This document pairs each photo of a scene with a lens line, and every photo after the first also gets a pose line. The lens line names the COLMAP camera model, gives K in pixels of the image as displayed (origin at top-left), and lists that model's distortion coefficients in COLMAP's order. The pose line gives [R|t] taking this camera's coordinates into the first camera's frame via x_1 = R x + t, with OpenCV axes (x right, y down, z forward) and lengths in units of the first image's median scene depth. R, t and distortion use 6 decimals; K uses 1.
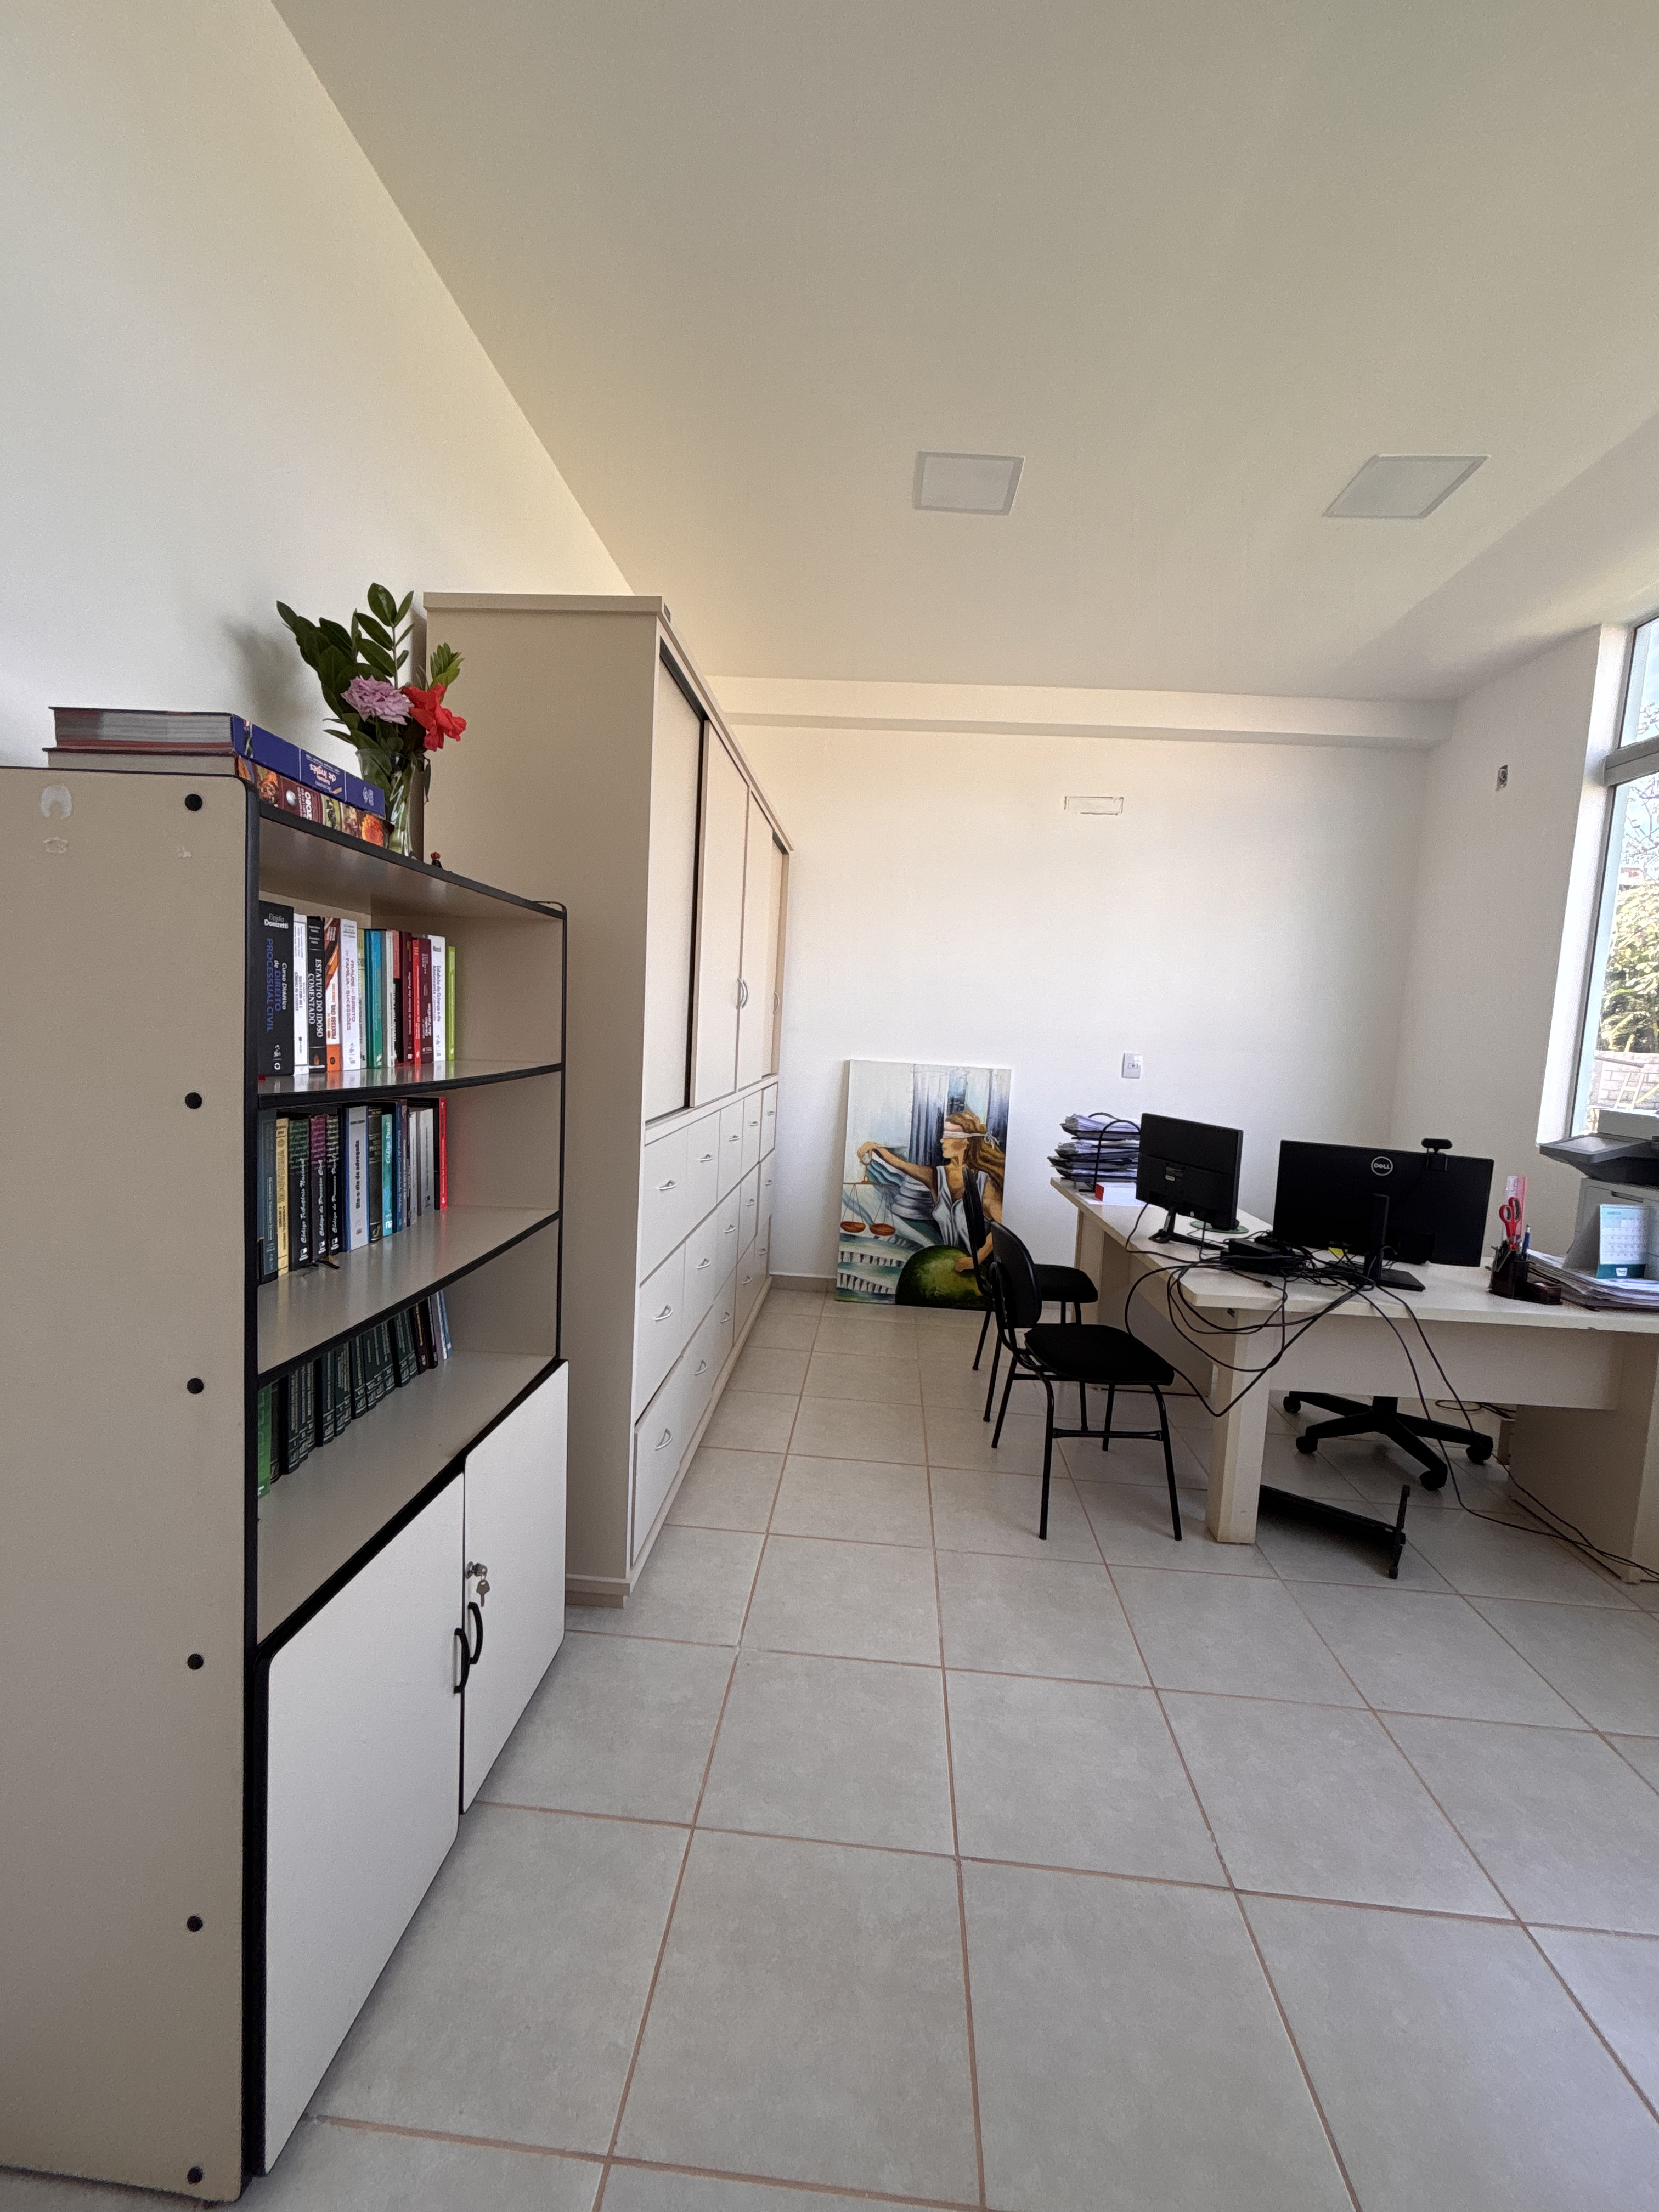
lens RADIAL K [[887.7, 0, 832.2], [0, 887.7, 1107.8], [0, 0, 1]] dist [-0.015384, 0.000255]
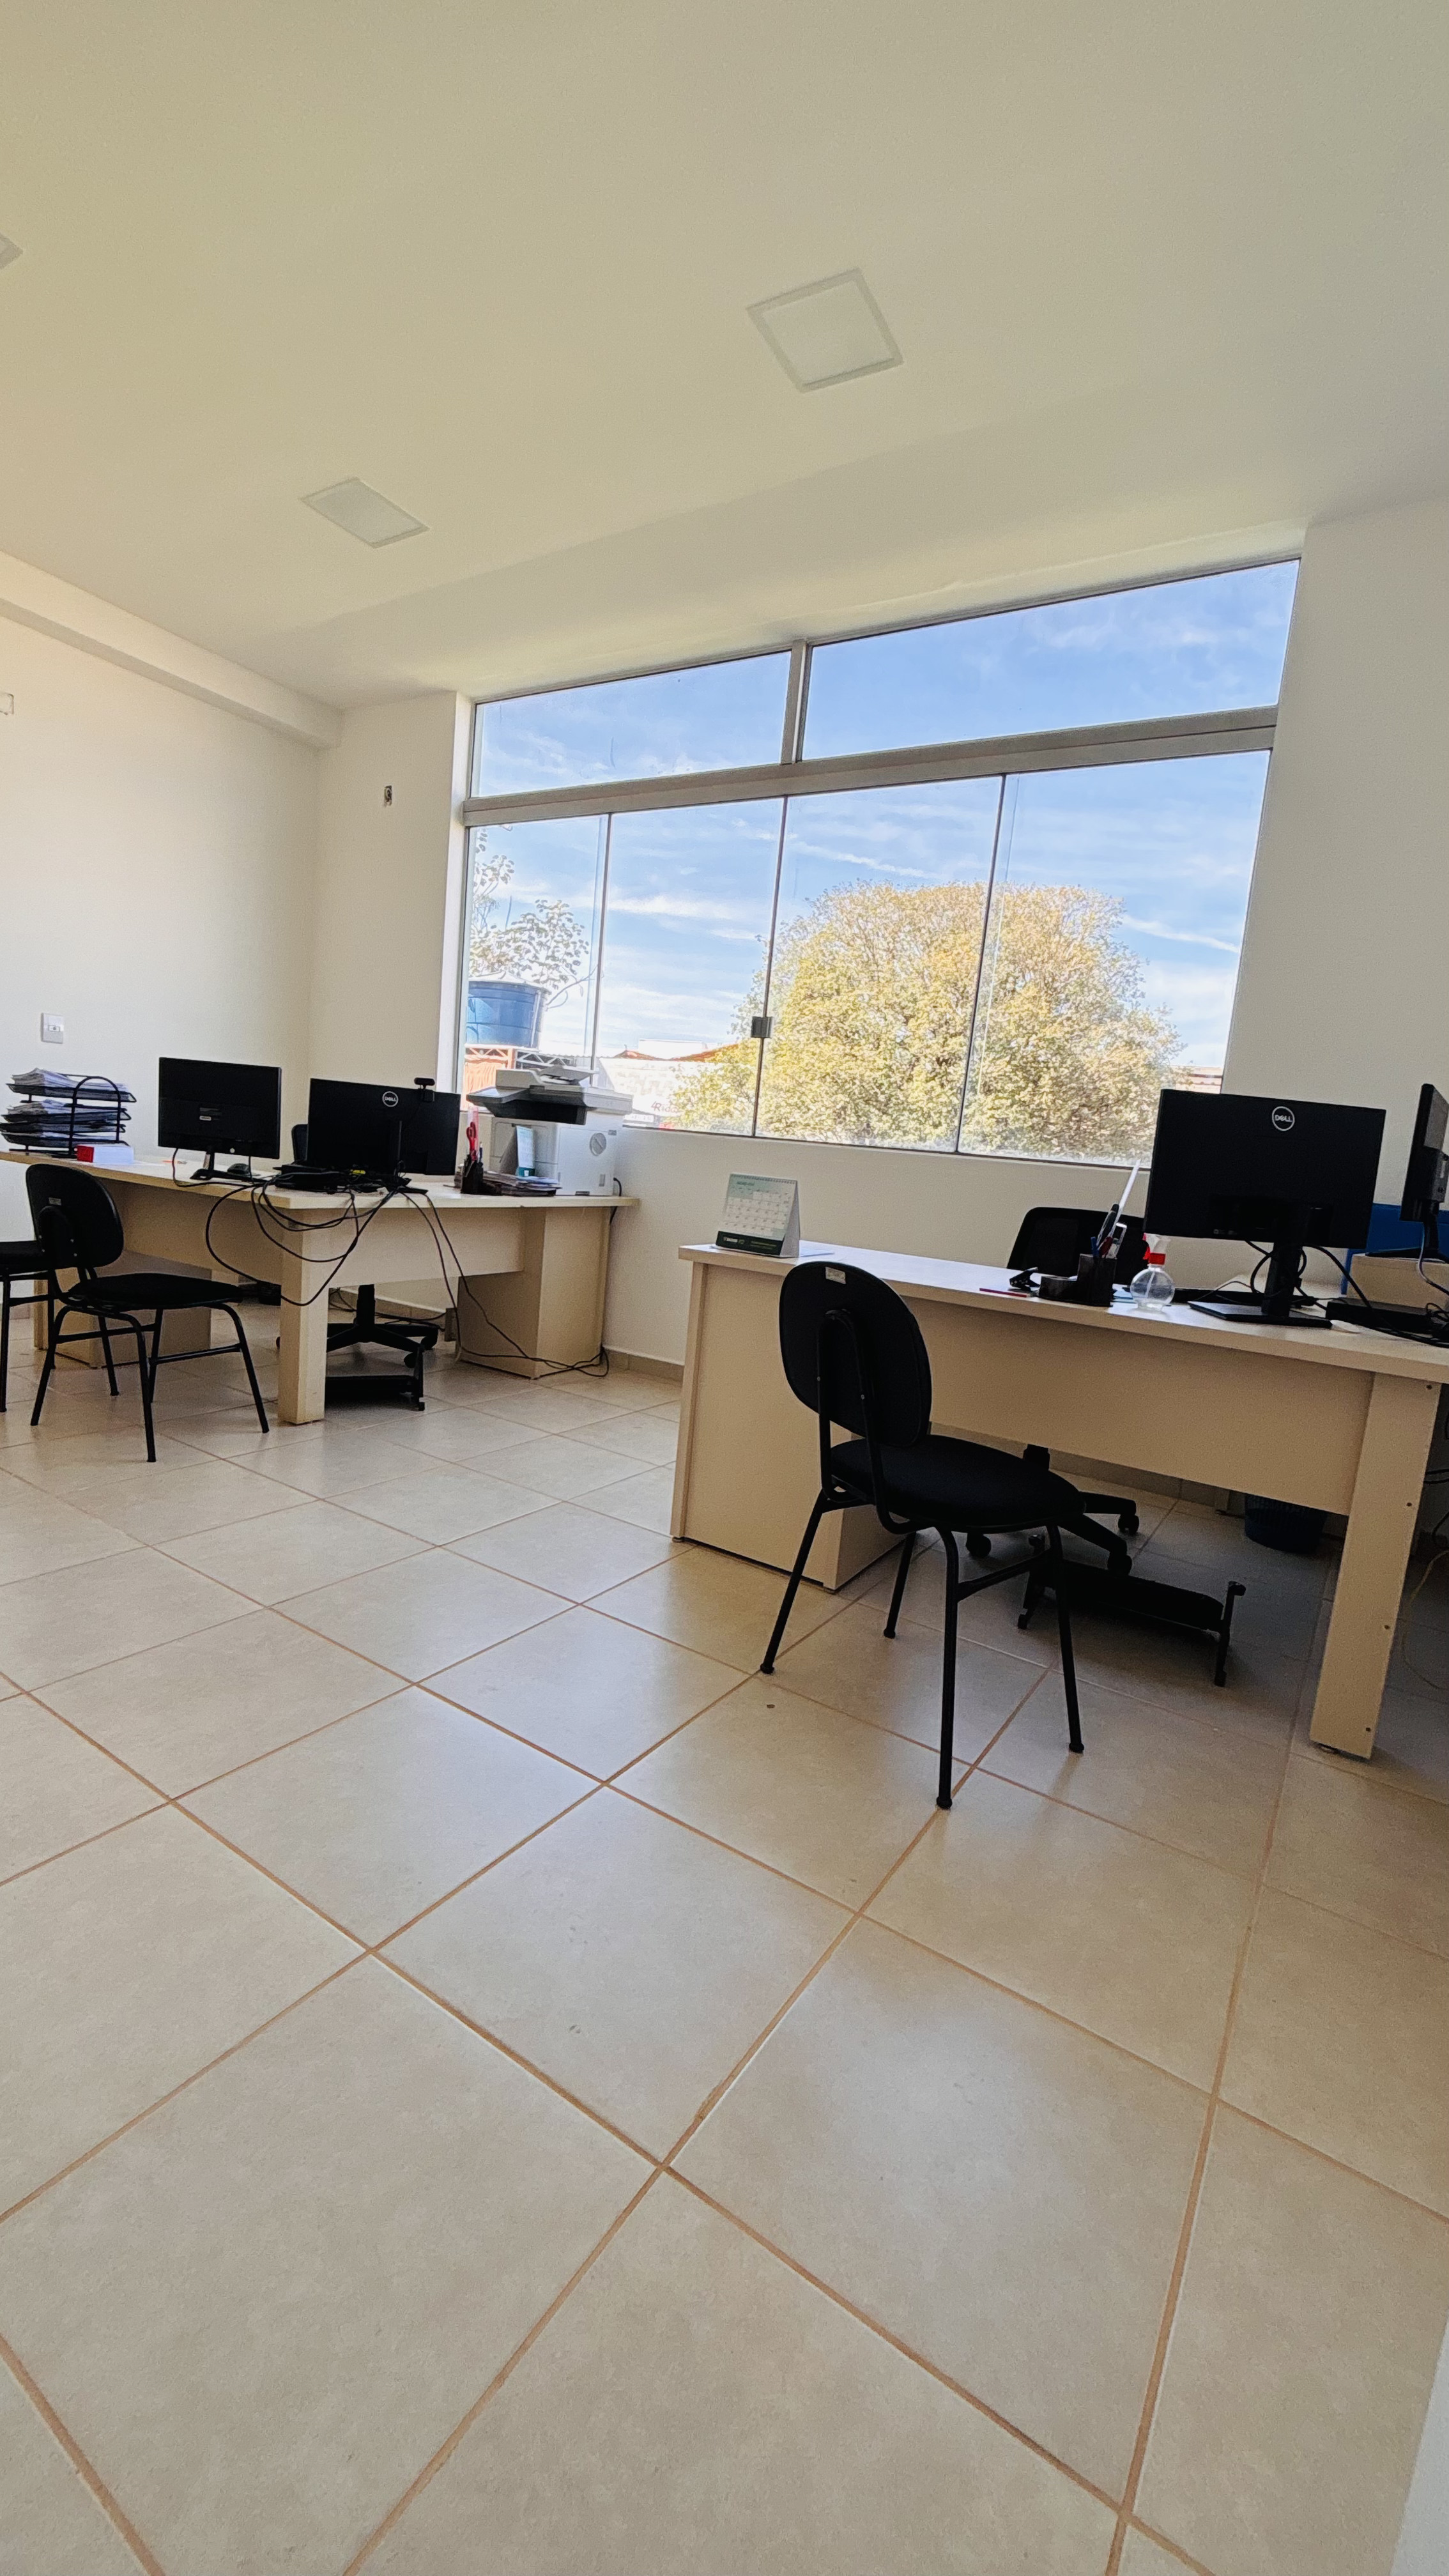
lens RADIAL K [[1051.2, 0, 725.8], [0, 1051.2, 1284.4], [0, 0, 1]] dist [-0.002941, -0.000035]
pose [[0.486035, -0.124408, 0.865039, -0.445520], [0.015193, 0.990869, 0.133968, 0.125550], [-0.873807, -0.051971, 0.483488, -0.148354]]
